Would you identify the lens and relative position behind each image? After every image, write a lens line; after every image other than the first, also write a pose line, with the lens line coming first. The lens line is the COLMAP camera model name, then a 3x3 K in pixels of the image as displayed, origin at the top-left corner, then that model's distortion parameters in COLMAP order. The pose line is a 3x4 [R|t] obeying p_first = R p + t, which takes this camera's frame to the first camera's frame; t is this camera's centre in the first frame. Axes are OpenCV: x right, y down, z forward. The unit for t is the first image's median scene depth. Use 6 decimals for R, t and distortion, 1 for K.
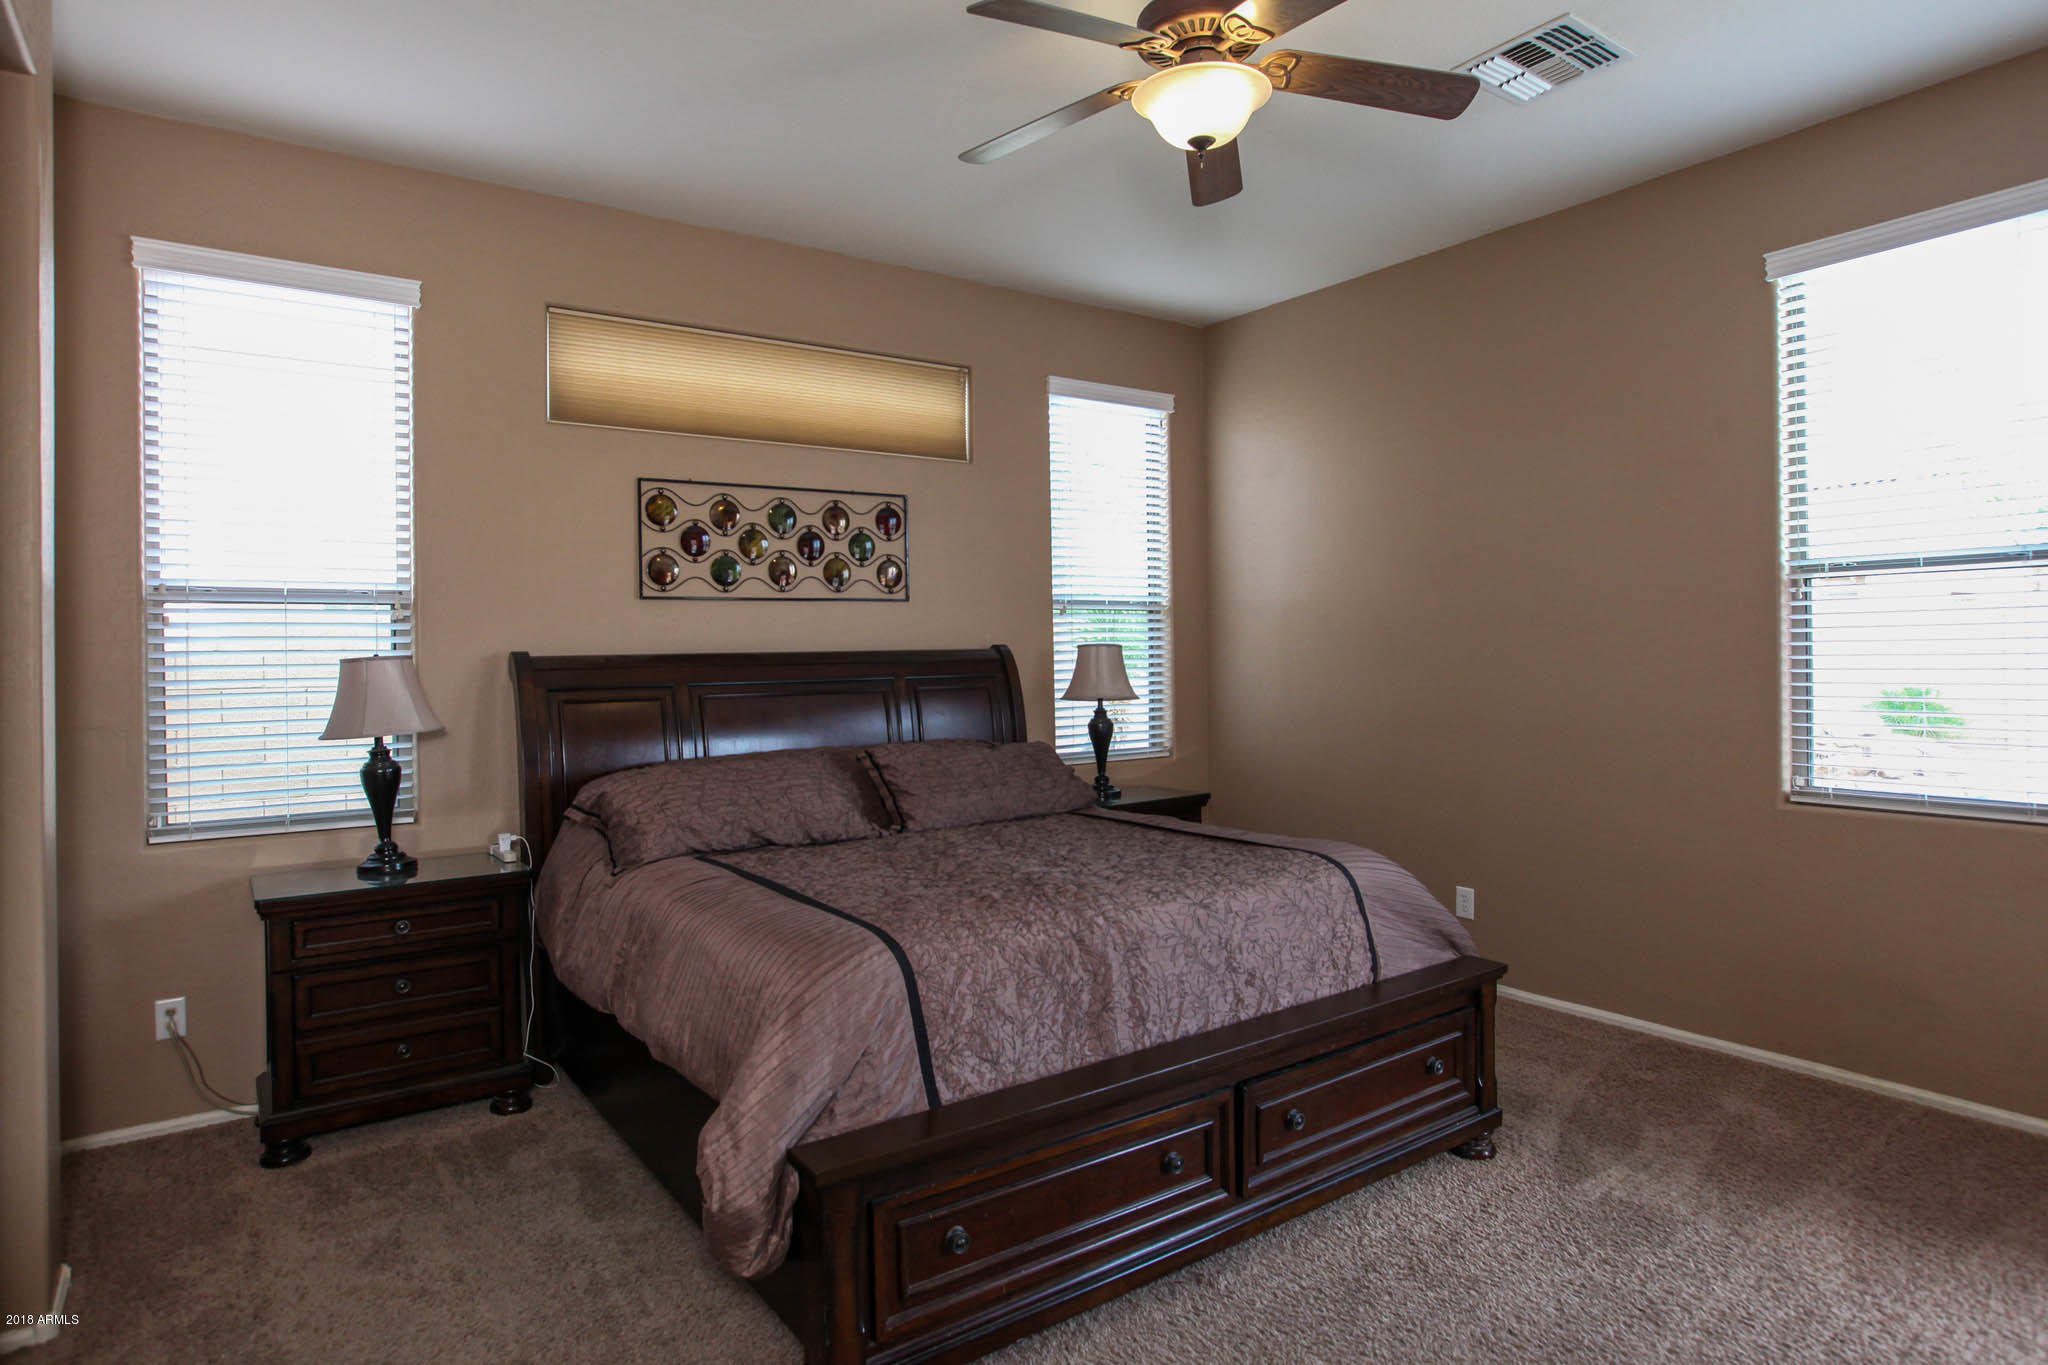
lens RADIAL K [[1148.0, 0, 1021.0], [0, 1148.0, 672.5], [0, 0, 1]] dist [-0.045799, 0.001554]
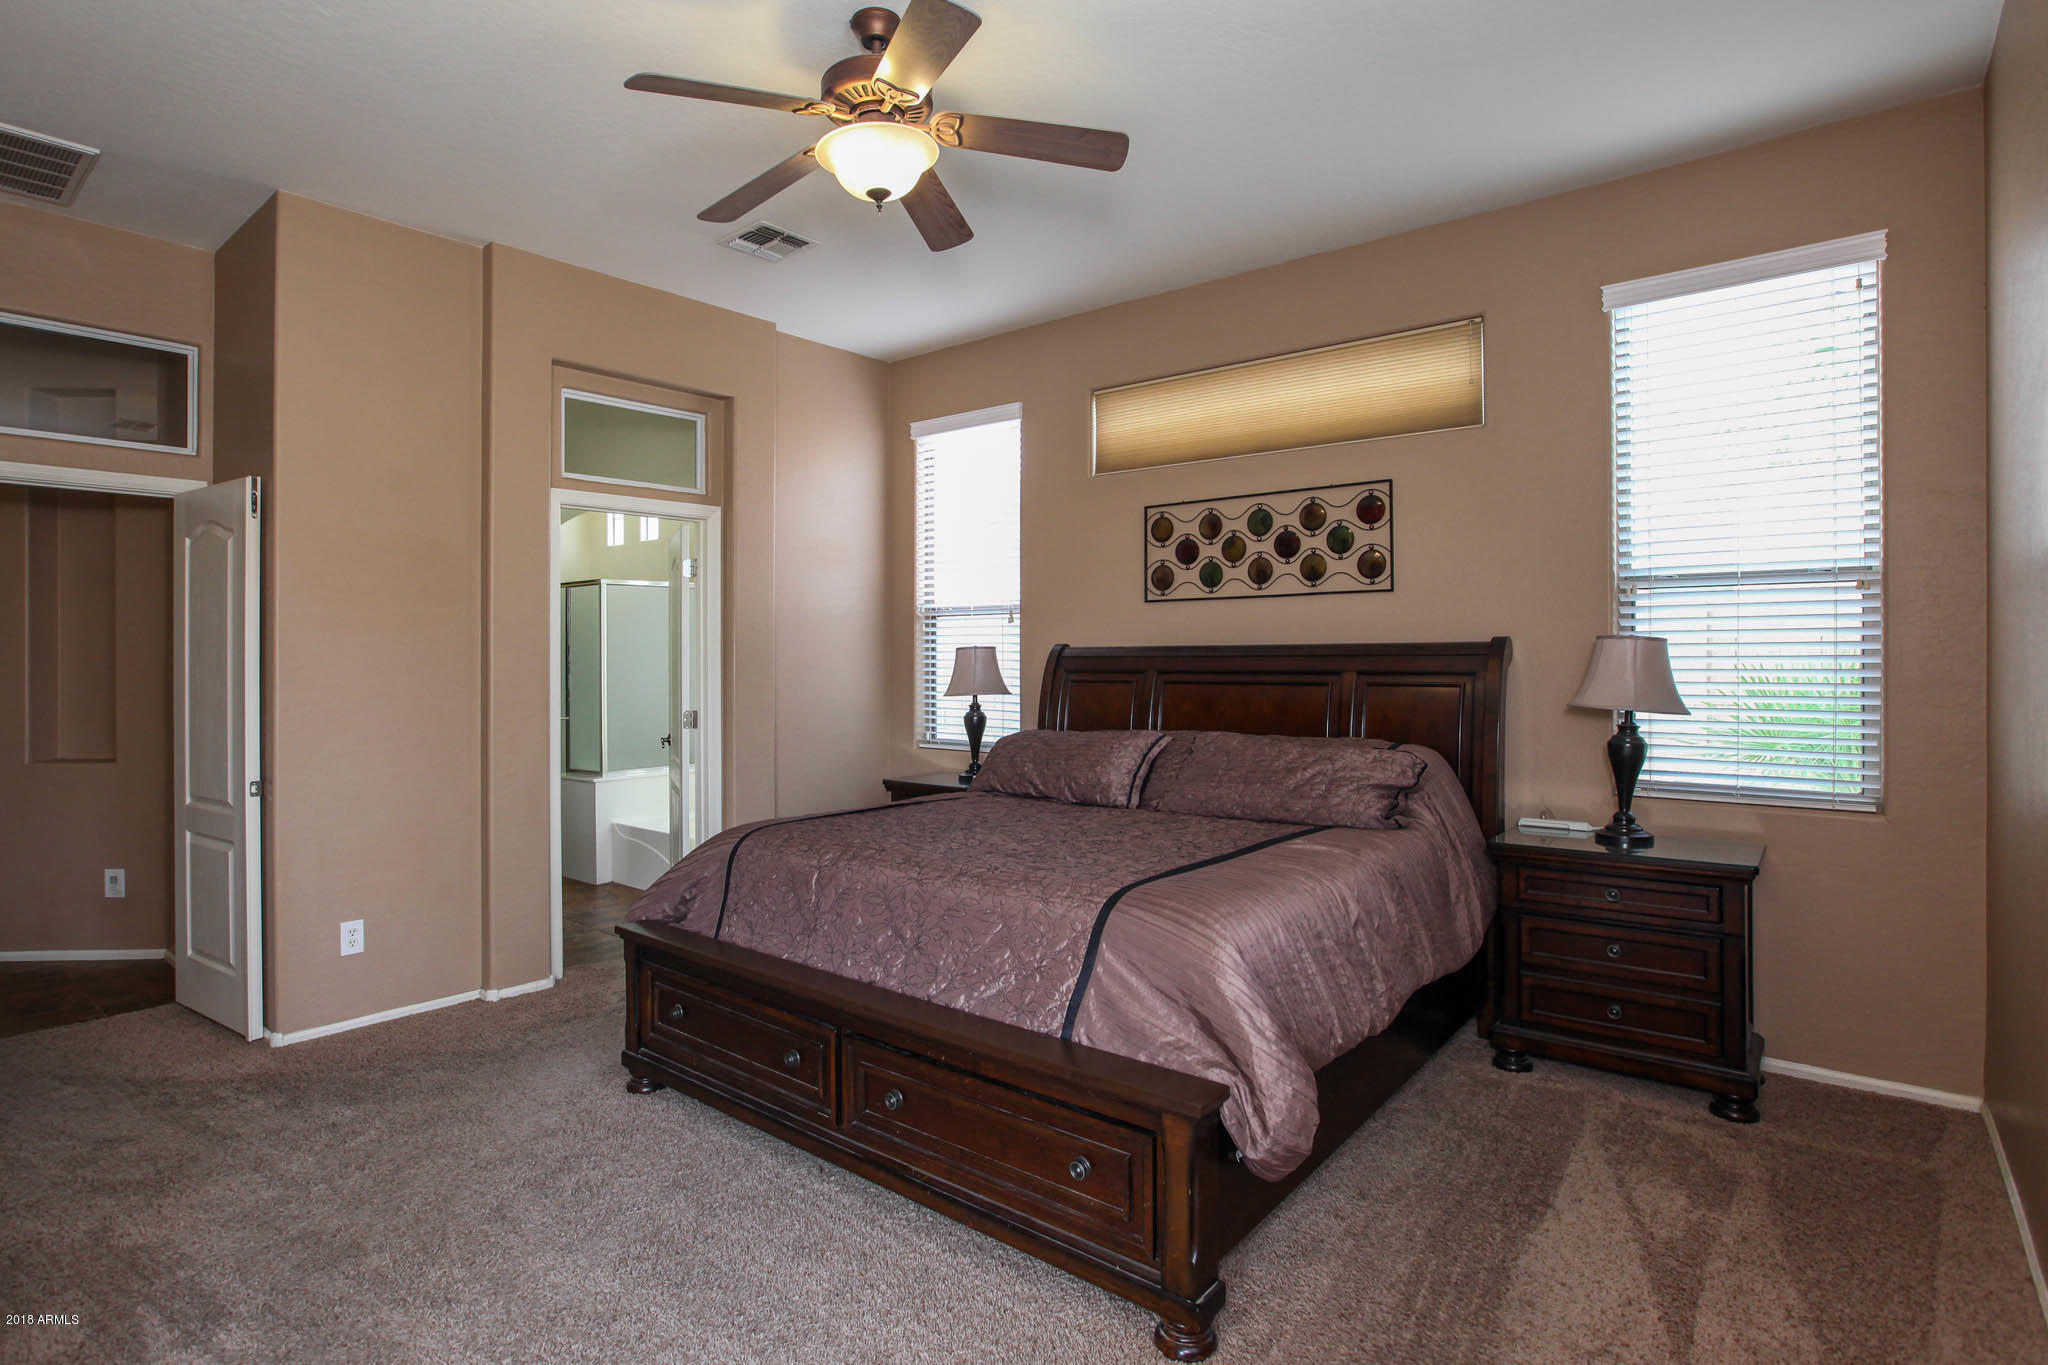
lens RADIAL K [[1034.4, 0, 968.0], [0, 1034.4, 642.1], [0, 0, 1]] dist [-0.013116, 0.001813]
pose [[0.267973, 0.005565, -0.963410, 0.697761], [-0.011757, 0.999928, 0.002506, -0.020370], [0.963355, 0.010655, 0.268019, 0.487704]]
